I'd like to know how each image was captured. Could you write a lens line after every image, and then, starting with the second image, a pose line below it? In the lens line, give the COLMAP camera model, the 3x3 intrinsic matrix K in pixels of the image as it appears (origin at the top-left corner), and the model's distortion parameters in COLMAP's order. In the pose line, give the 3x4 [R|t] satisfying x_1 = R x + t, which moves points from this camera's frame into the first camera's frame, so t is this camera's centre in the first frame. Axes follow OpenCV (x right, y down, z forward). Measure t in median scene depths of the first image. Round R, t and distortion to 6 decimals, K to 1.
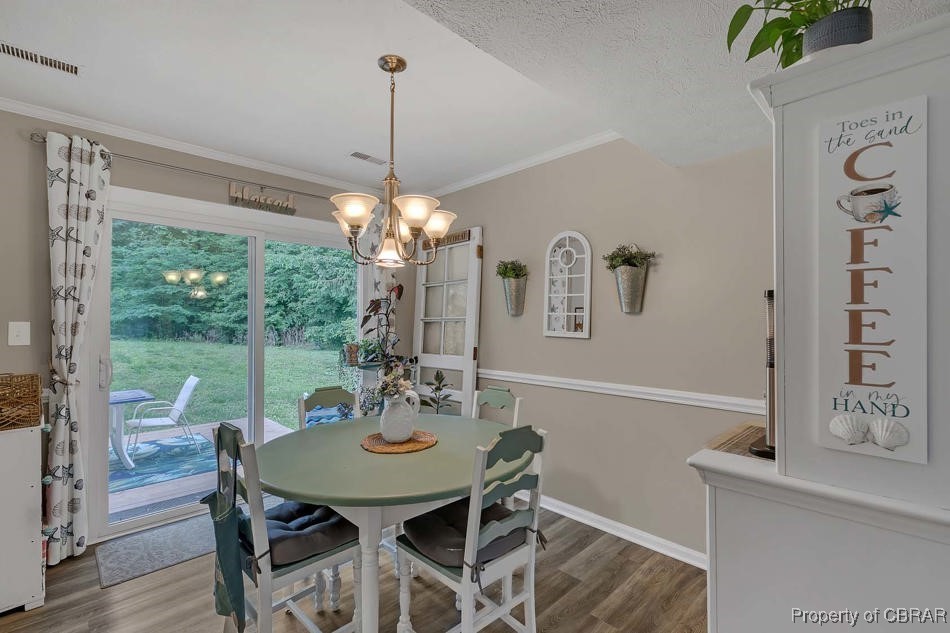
lens RADIAL K [[432.9, 0, 475.0], [0, 432.9, 316.5], [0, 0, 1]] dist [0.001950, 0.000215]
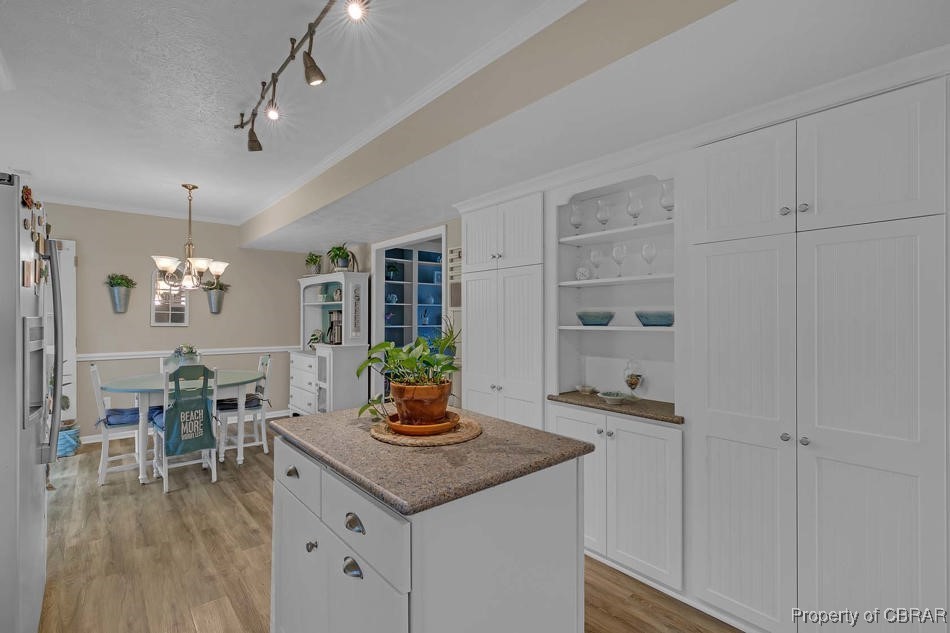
lens RADIAL K [[438.4, 0, 460.5], [0, 438.4, 315.1], [0, 0, 1]] dist [0.000150, 0.000121]
pose [[0.082362, 0.002129, 0.996600, -1.610218], [-0.011652, 0.999931, -0.001173, -0.007456], [-0.996534, -0.011516, 0.082381, -0.304256]]
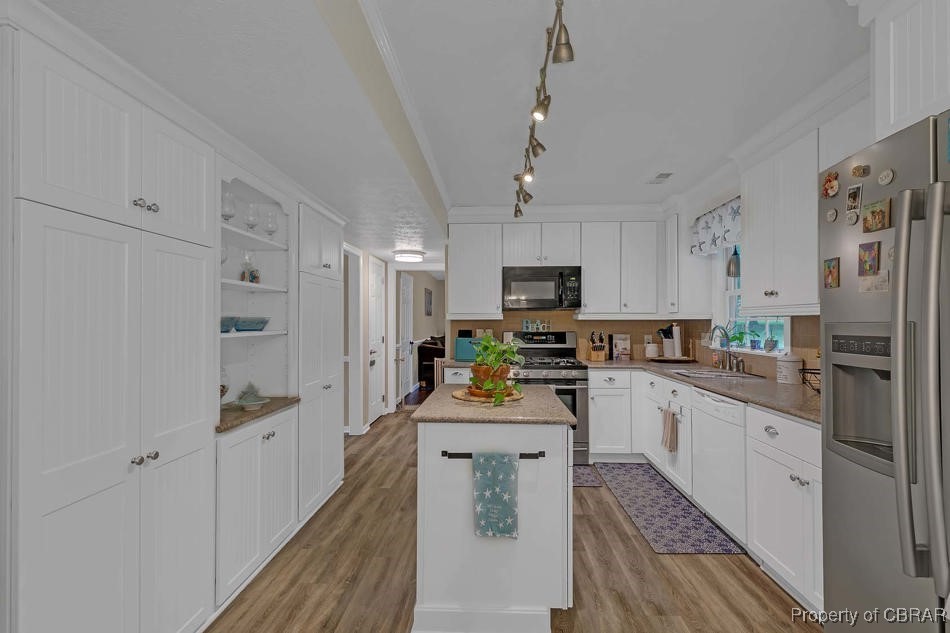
lens RADIAL K [[429.0, 0, 475.0], [0, 429.0, 316.5], [0, 0, 1]] dist [-0.000536, 0.000312]
pose [[-0.731185, -0.009228, -0.682116, -0.351326], [0.008642, 0.999703, -0.022788, 0.004413], [0.682124, -0.022557, -0.730888, 0.450320]]
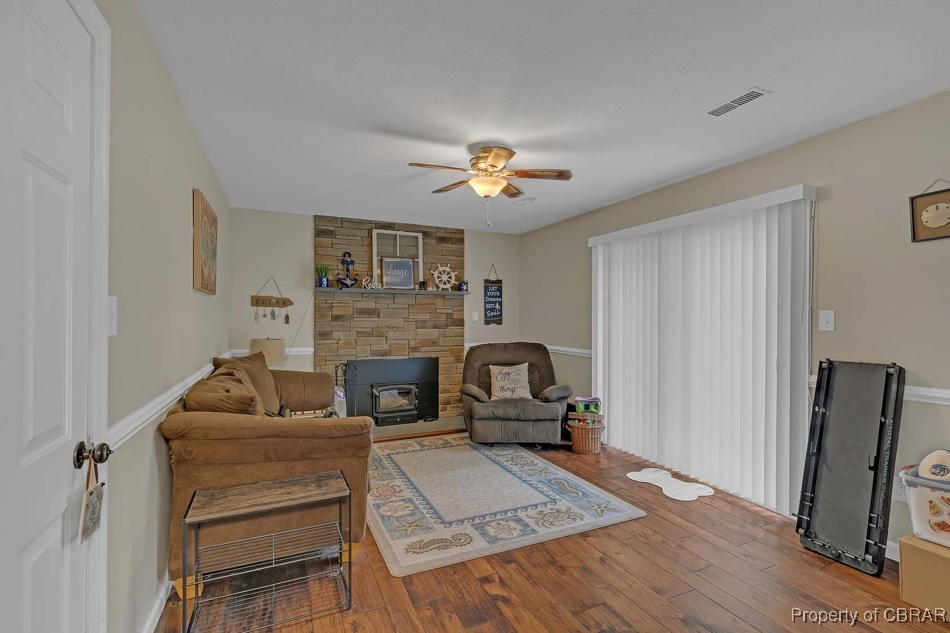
lens RADIAL K [[429.0, 0, 475.0], [0, 429.0, 316.5], [0, 0, 1]] dist [-0.000536, 0.000312]
pose [[-0.338609, -0.003685, -0.940920, -1.939834], [0.005044, 0.999971, -0.005731, -0.019564], [0.940914, -0.006686, -0.338581, -1.716570]]
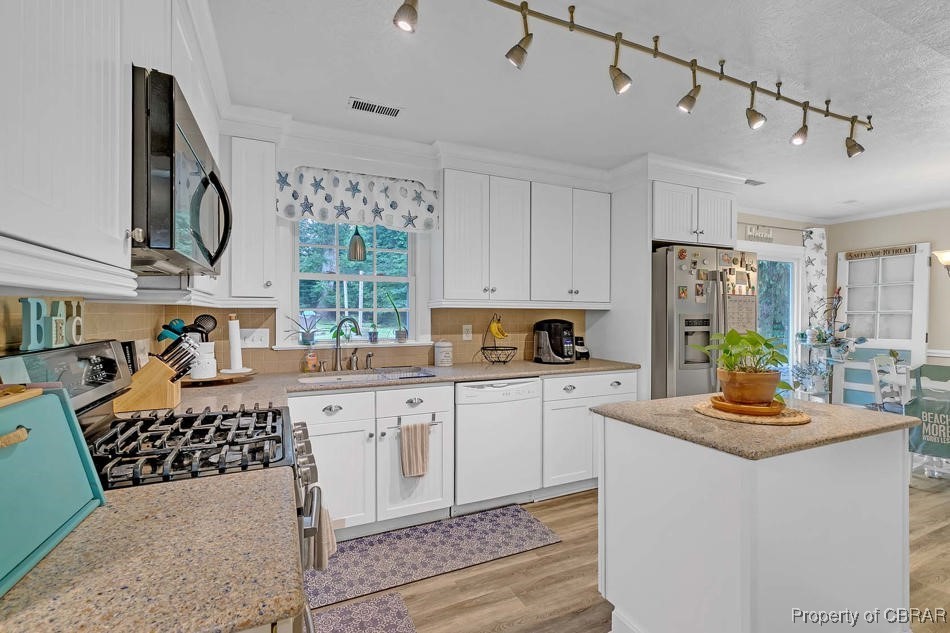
lens RADIAL K [[429.0, 0, 475.0], [0, 429.0, 316.5], [0, 0, 1]] dist [-0.000536, 0.000312]
pose [[0.941297, 0.002367, -0.337571, -1.178967], [0.003366, 0.999860, 0.016399, -0.010572], [0.337562, -0.016573, 0.941157, -0.982083]]
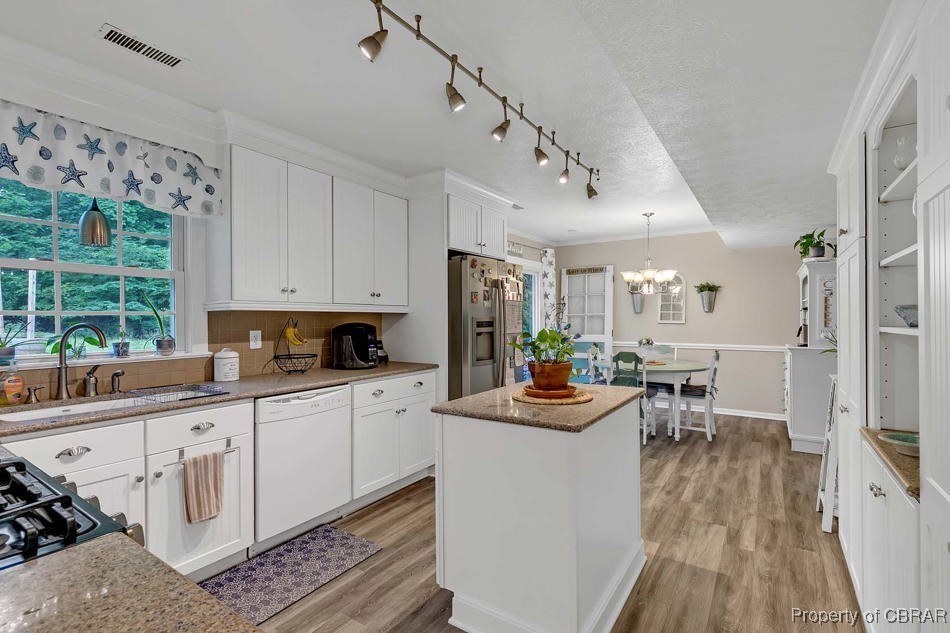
lens RADIAL K [[437.8, 0, 476.4], [0, 437.8, 317.2], [0, 0, 1]] dist [0.001110, 0.000289]
pose [[0.978469, -0.005197, 0.206331, -1.316300], [0.002908, 0.999931, 0.011398, -0.010112], [-0.206375, -0.010553, 0.978416, -0.999687]]
